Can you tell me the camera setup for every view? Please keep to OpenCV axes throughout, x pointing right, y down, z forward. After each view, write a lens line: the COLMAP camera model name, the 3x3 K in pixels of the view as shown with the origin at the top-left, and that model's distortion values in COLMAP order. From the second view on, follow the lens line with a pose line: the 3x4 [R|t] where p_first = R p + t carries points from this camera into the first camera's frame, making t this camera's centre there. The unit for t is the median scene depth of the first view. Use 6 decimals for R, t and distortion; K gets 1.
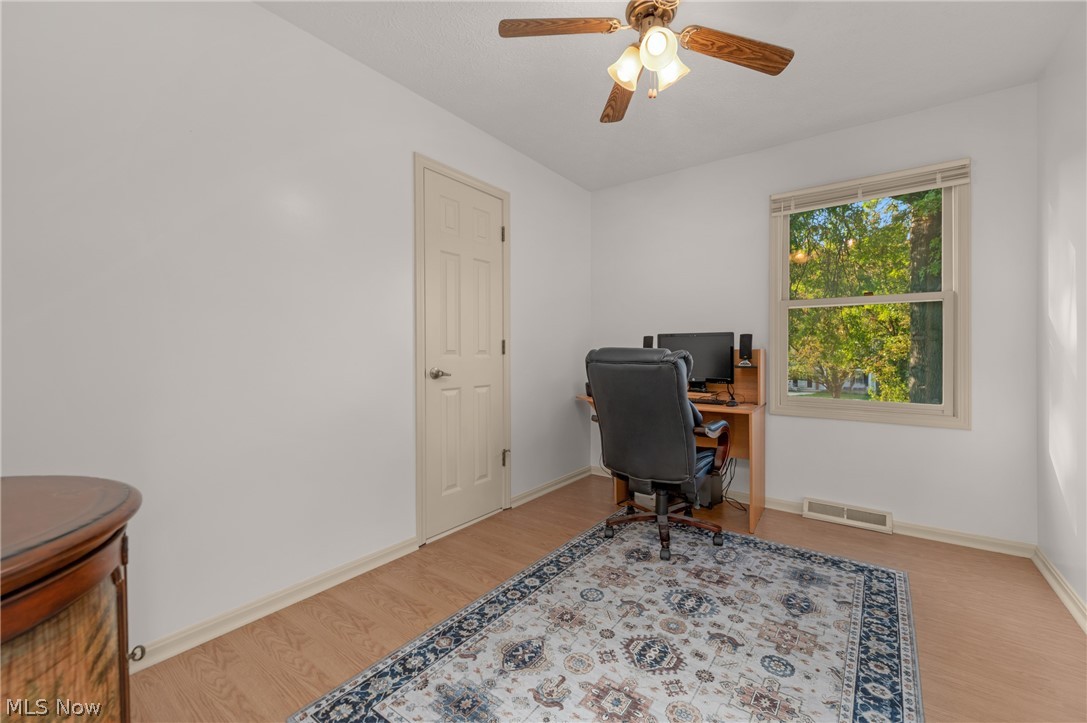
lens RADIAL K [[433.3, 0, 551.6], [0, 433.3, 359.2], [0, 0, 1]] dist [0.005864, -0.001329]
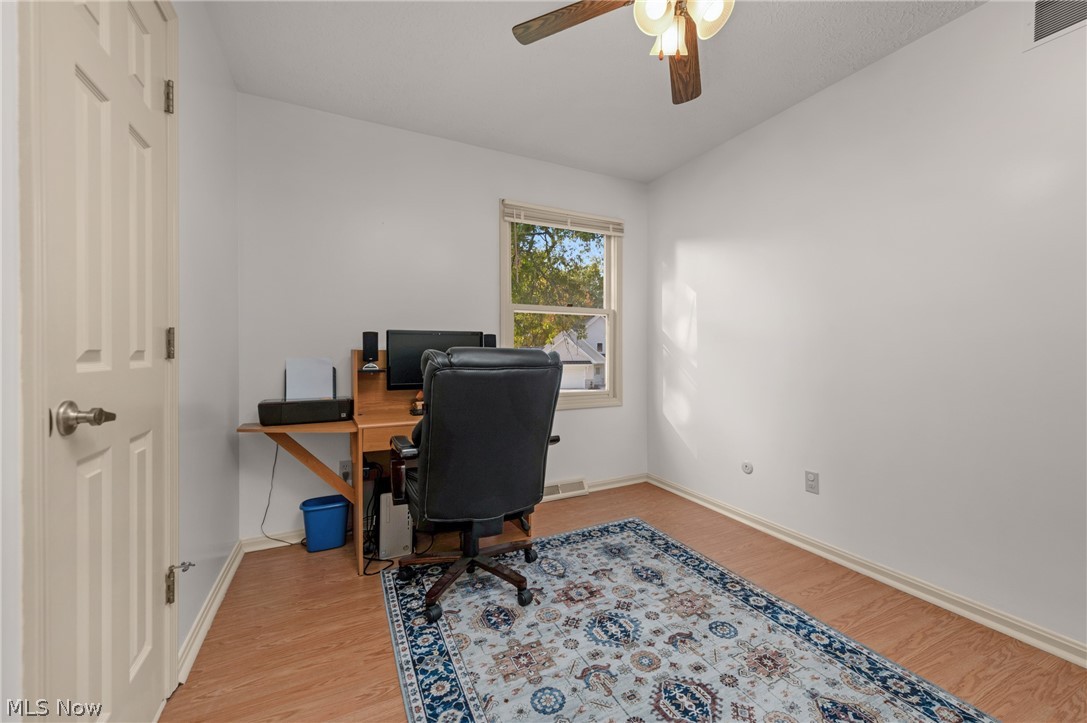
lens RADIAL K [[433.3, 0, 546.7], [0, 433.3, 349.8], [0, 0, 1]] dist [0.005864, -0.001329]
pose [[0.454420, 0.002444, 0.890784, -0.520705], [0.019968, 0.999717, -0.012929, -0.011606], [-0.890564, 0.023663, 0.454243, 0.657758]]
